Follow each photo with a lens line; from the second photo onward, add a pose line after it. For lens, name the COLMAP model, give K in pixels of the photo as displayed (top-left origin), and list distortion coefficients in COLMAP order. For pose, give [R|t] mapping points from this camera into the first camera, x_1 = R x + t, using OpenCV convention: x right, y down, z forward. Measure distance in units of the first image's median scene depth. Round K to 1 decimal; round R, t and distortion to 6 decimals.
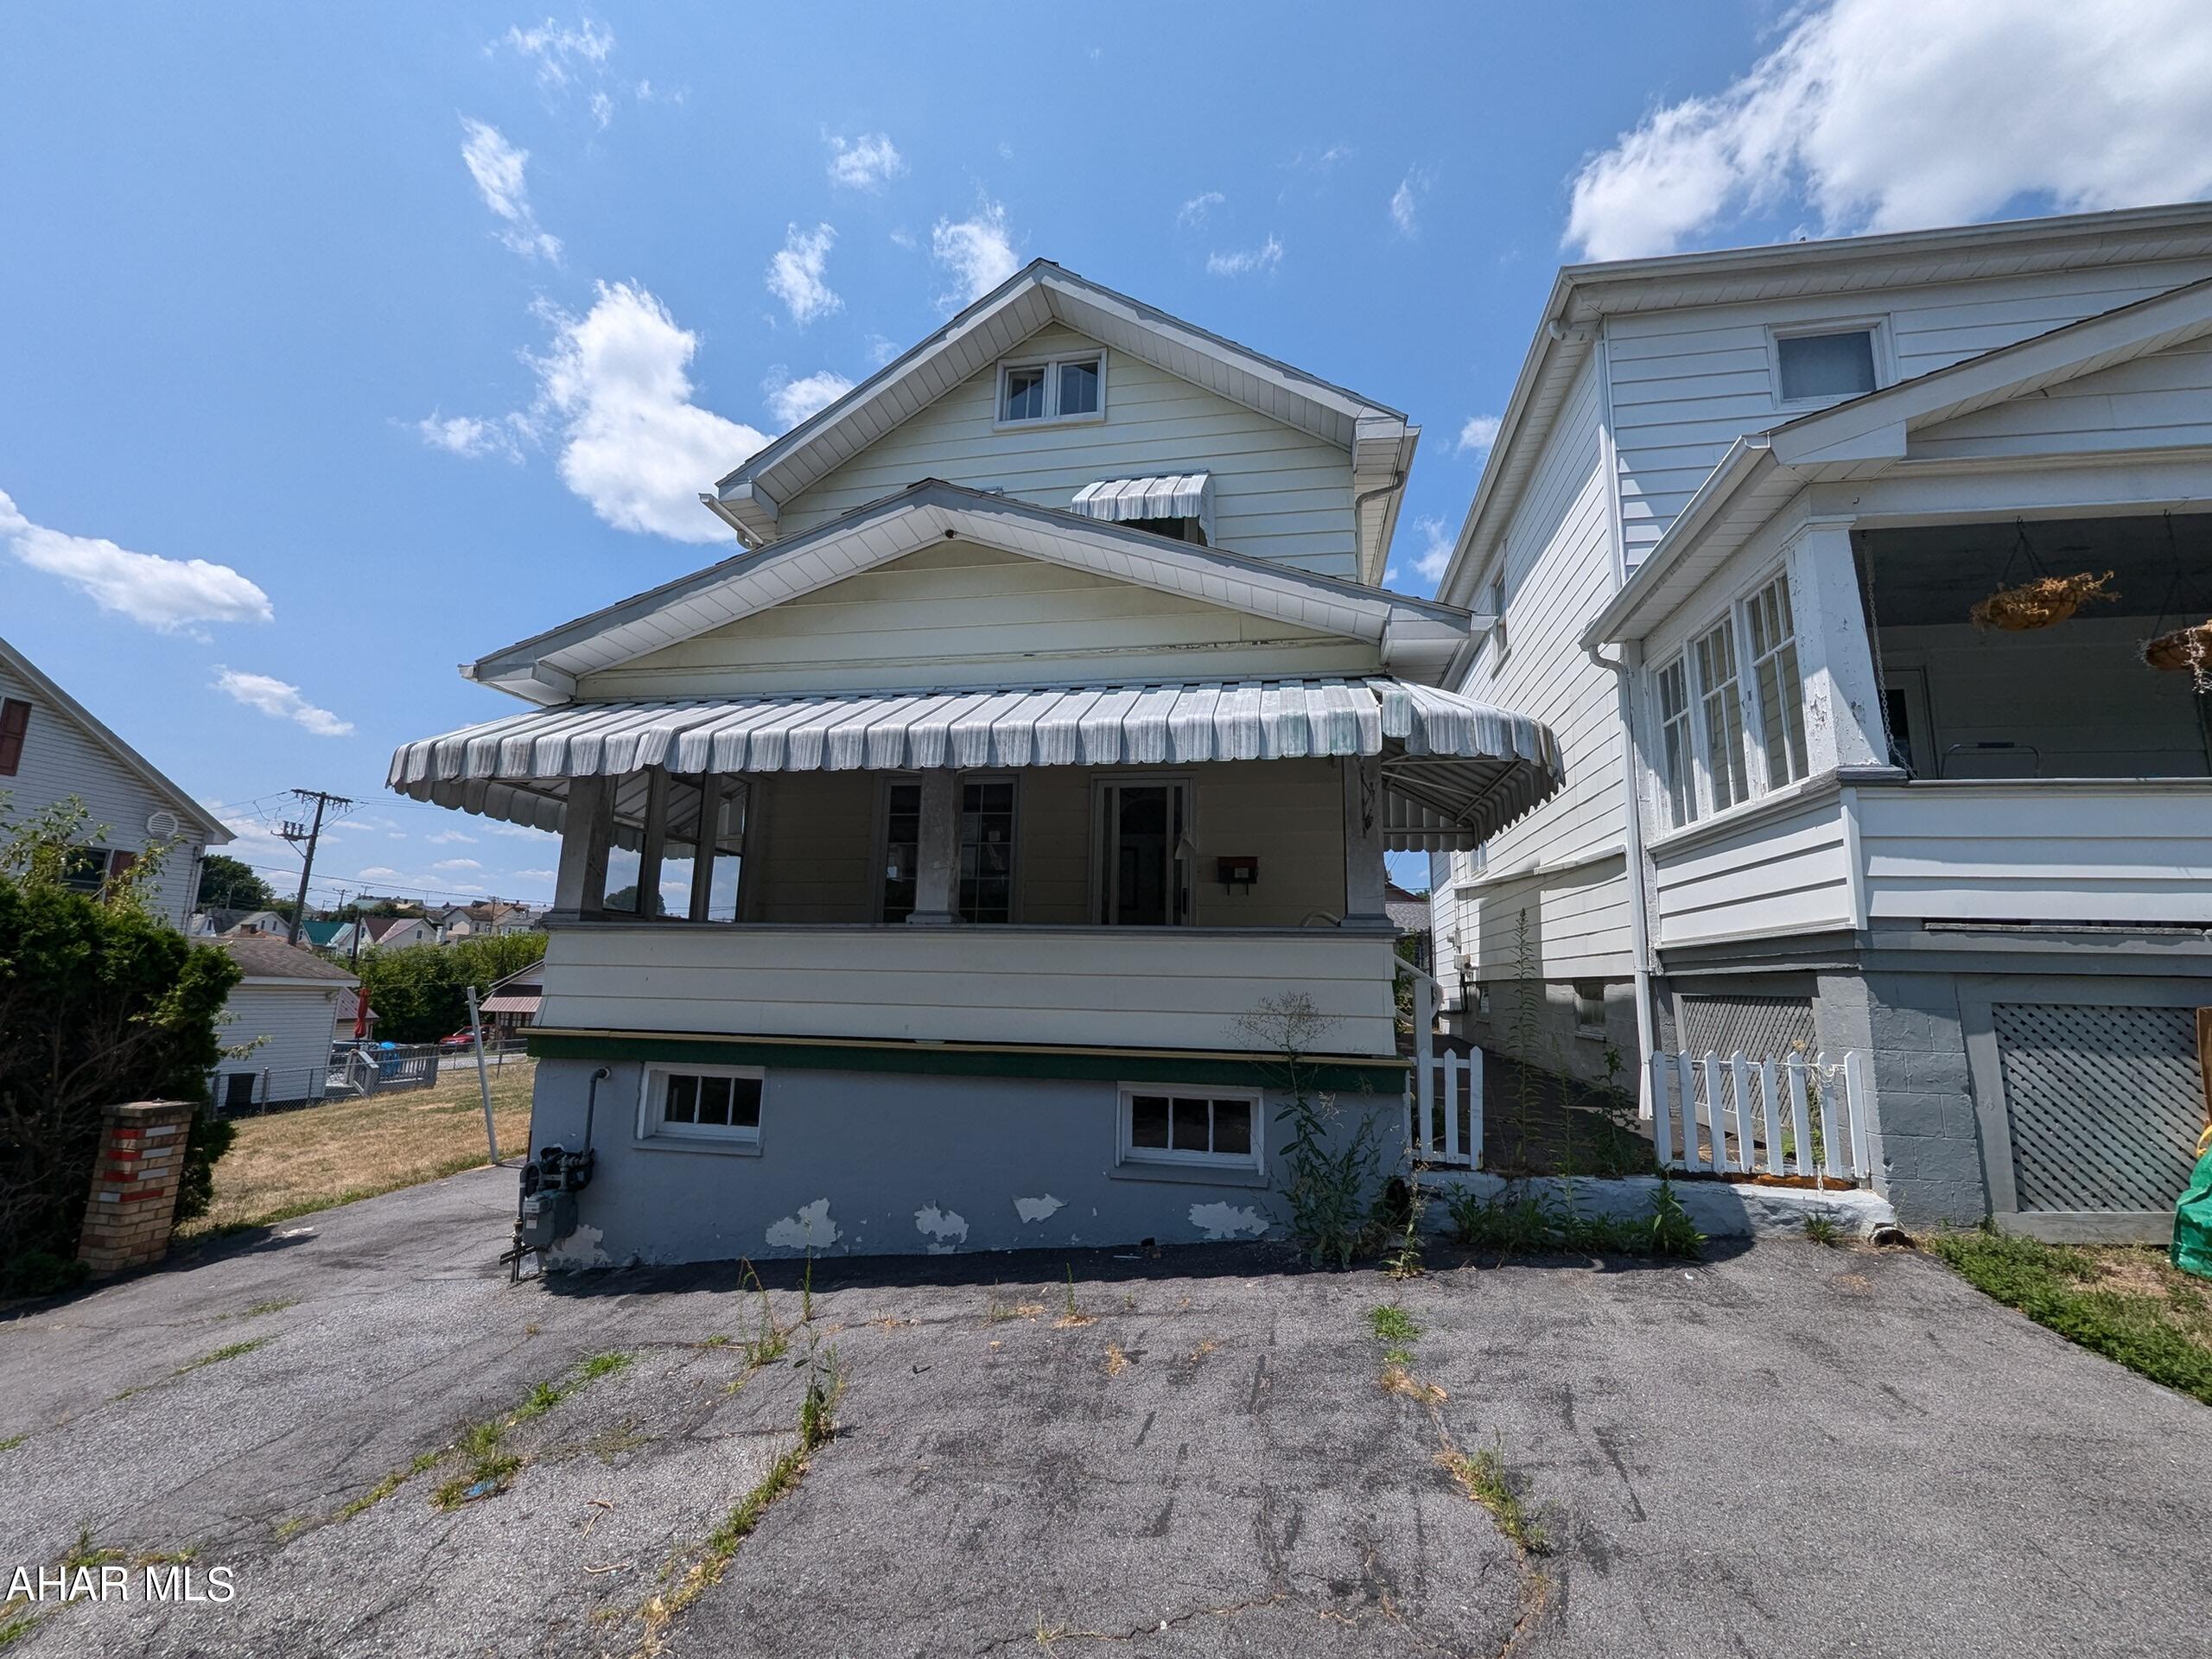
lens RADIAL K [[920.8, 0, 1122.4], [0, 920.8, 807.0], [0, 0, 1]] dist [0.001465, 0.000276]
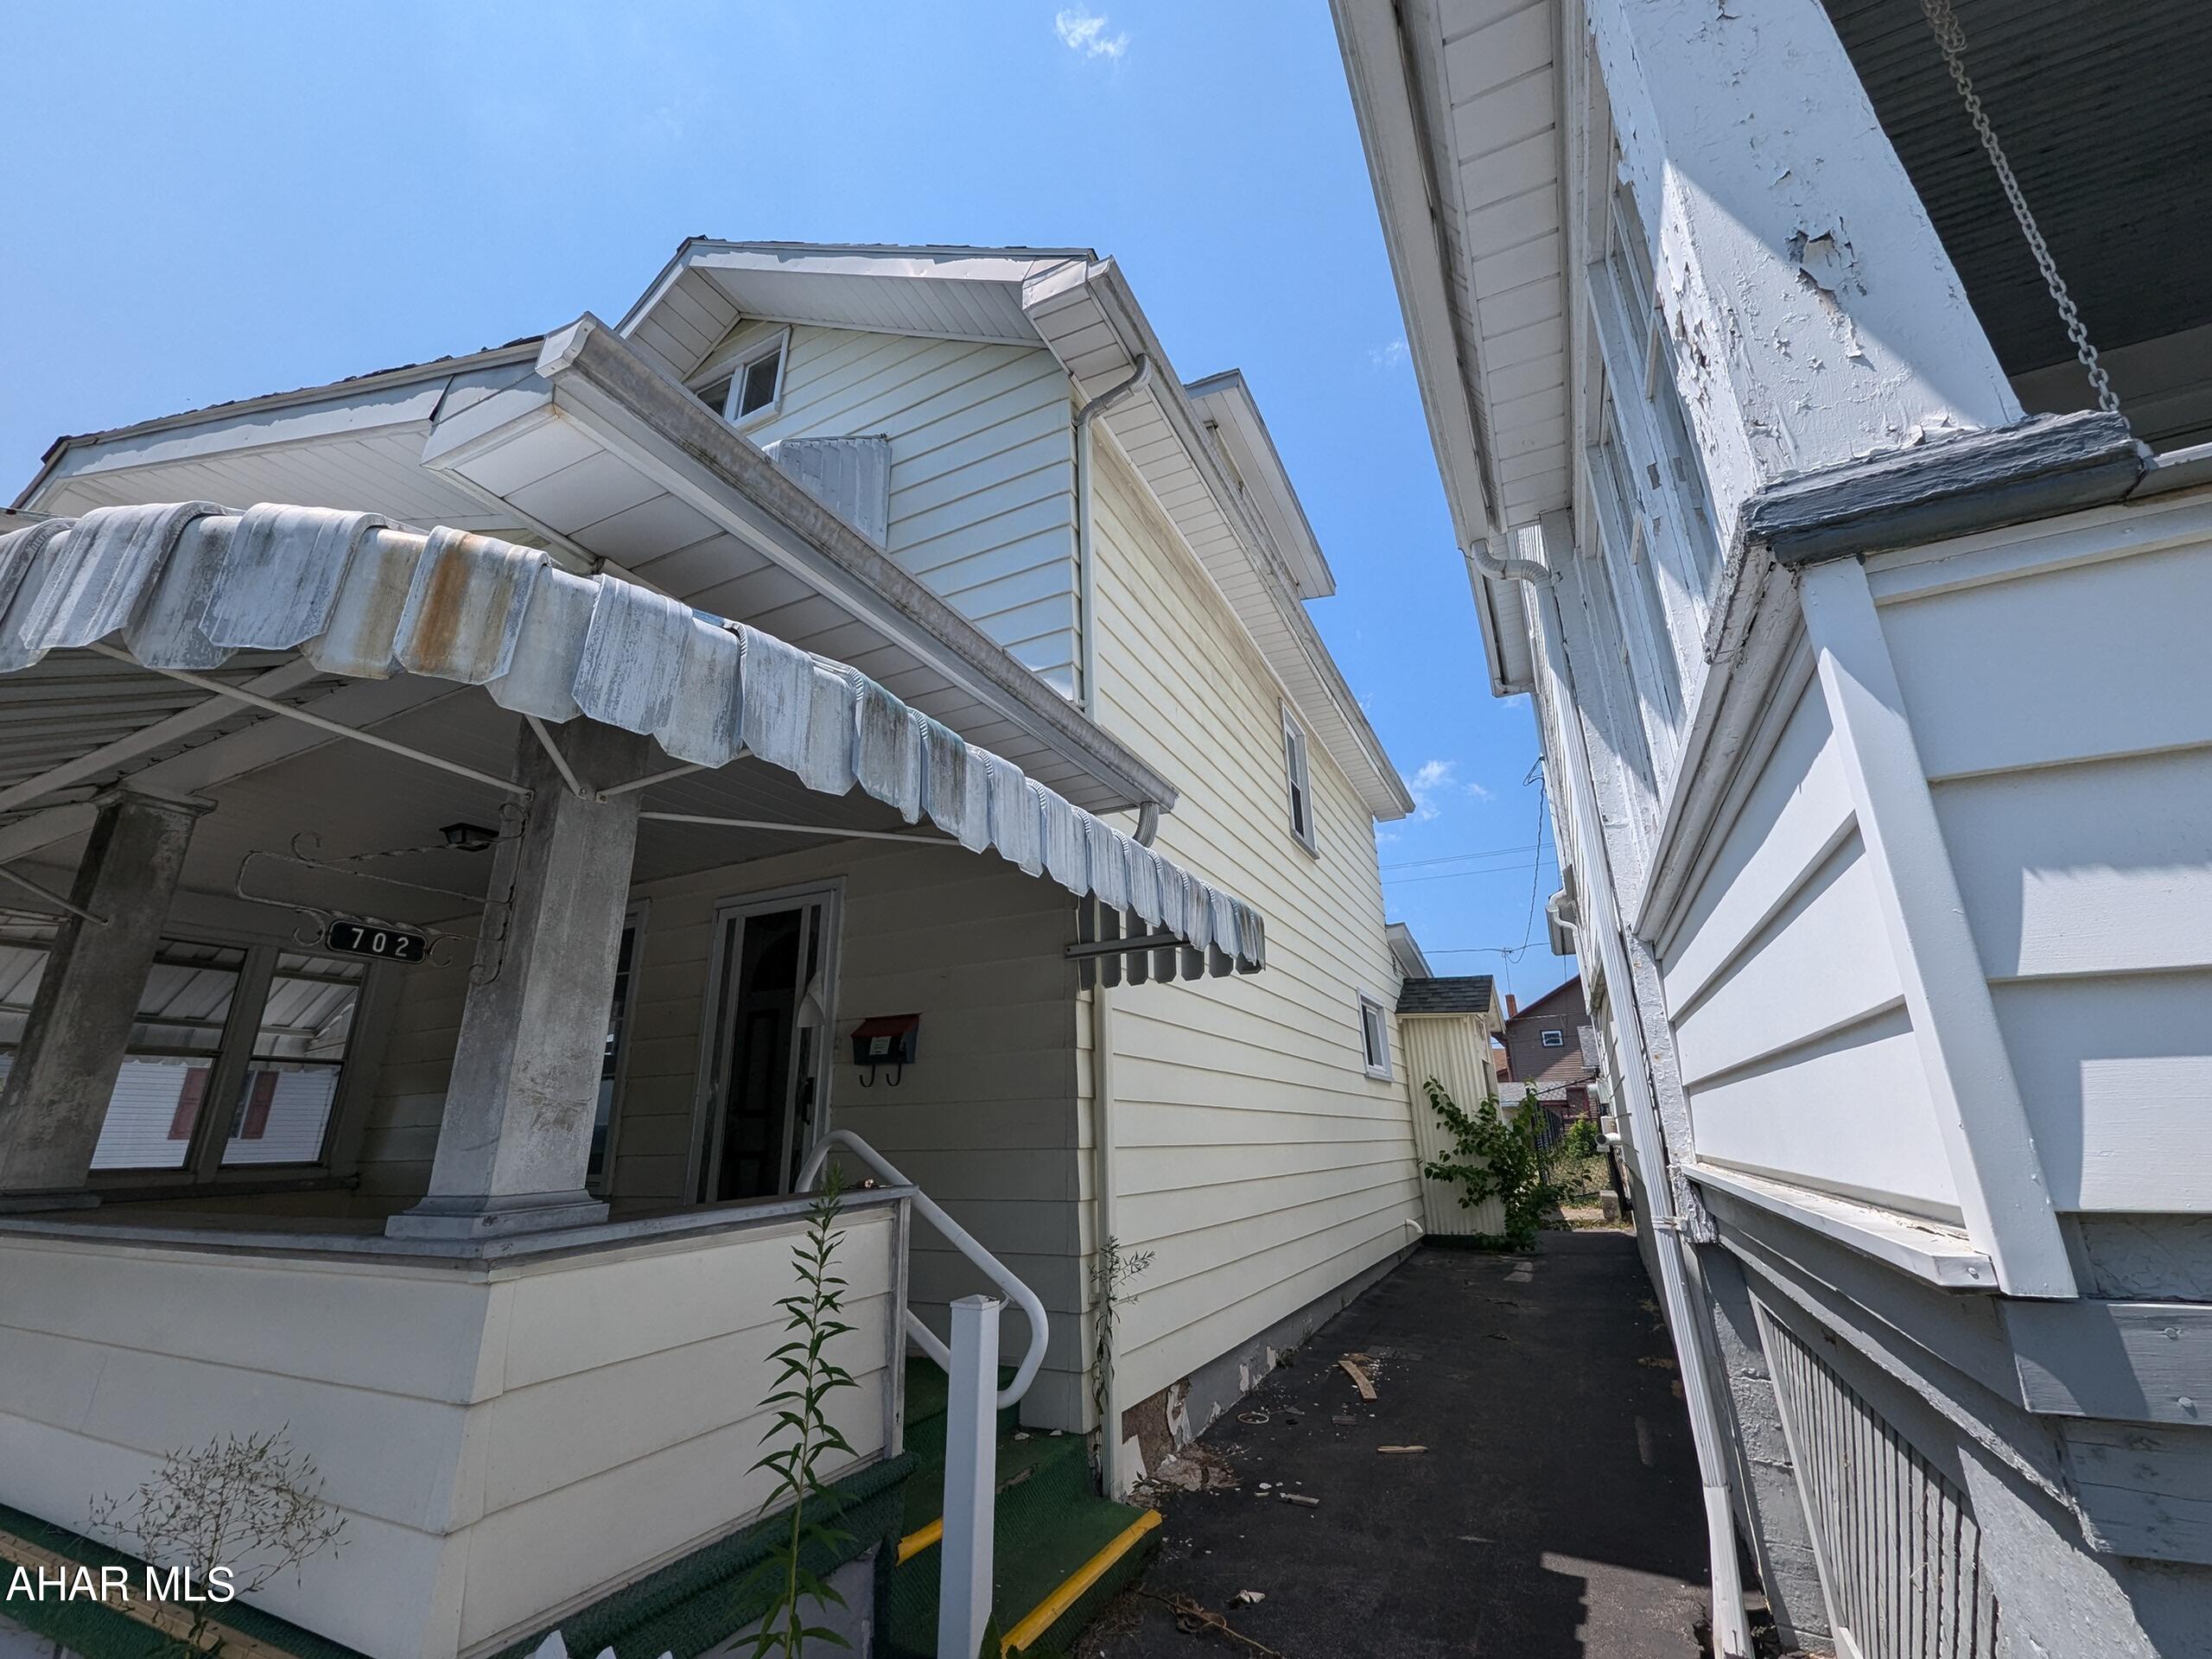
lens RADIAL K [[920.8, 0, 1108.2], [0, 920.8, 813.4], [0, 0, 1]] dist [0.001465, 0.000276]
pose [[0.957005, -0.134025, -0.257253, 0.631238], [0.095317, 0.982909, -0.157493, 0.049630], [0.273964, 0.126201, 0.953424, 0.707608]]
